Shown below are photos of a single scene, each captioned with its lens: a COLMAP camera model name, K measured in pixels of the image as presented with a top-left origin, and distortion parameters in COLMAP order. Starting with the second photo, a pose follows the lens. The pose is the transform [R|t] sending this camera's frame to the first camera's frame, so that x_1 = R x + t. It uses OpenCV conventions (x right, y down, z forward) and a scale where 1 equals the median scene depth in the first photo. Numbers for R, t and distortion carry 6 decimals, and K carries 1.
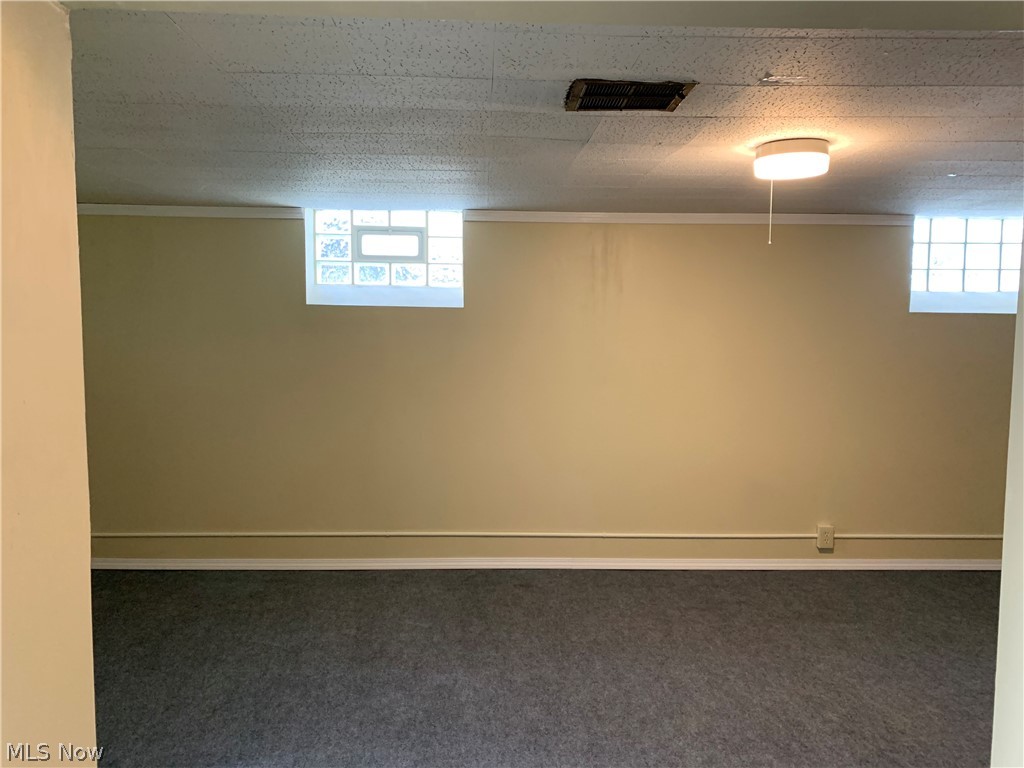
lens RADIAL K [[810.1, 0, 512.0], [0, 810.1, 384.0], [0, 0, 1]] dist [0.006448, 0.000915]
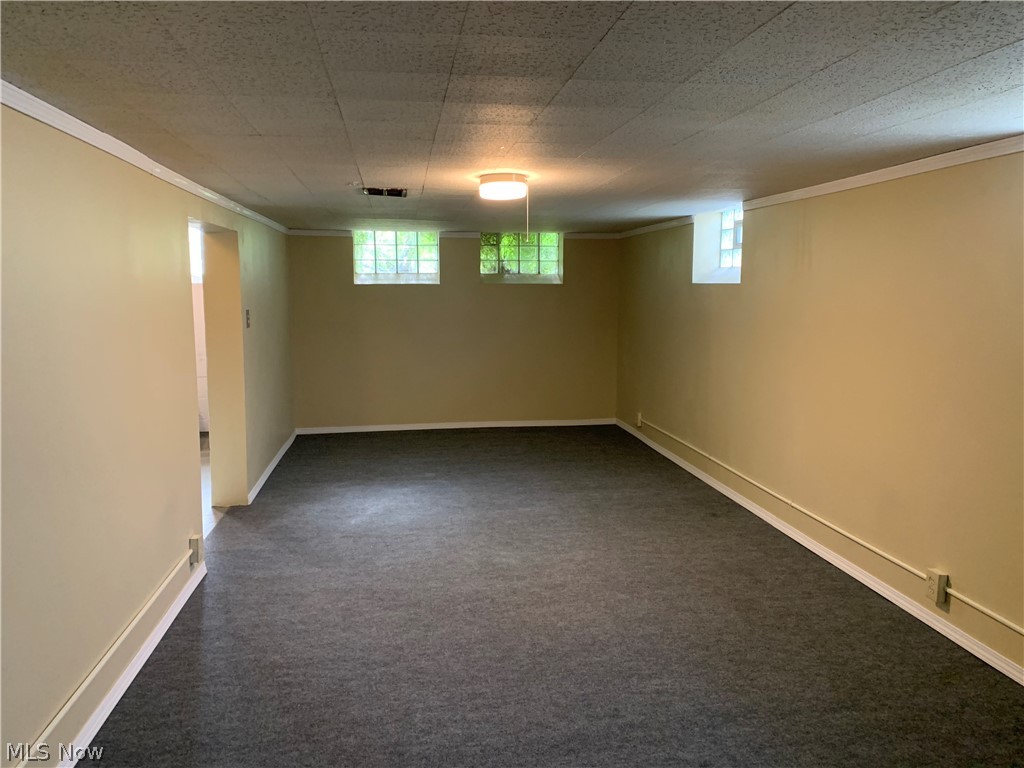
lens RADIAL K [[810.1, 0, 512.0], [0, 810.1, 384.0], [0, 0, 1]] dist [0.006448, 0.000915]
pose [[0.111634, 0.121735, -0.986265, 1.380380], [-0.101098, 0.988710, 0.110594, -0.058441], [0.988593, 0.087363, 0.122681, 0.635482]]
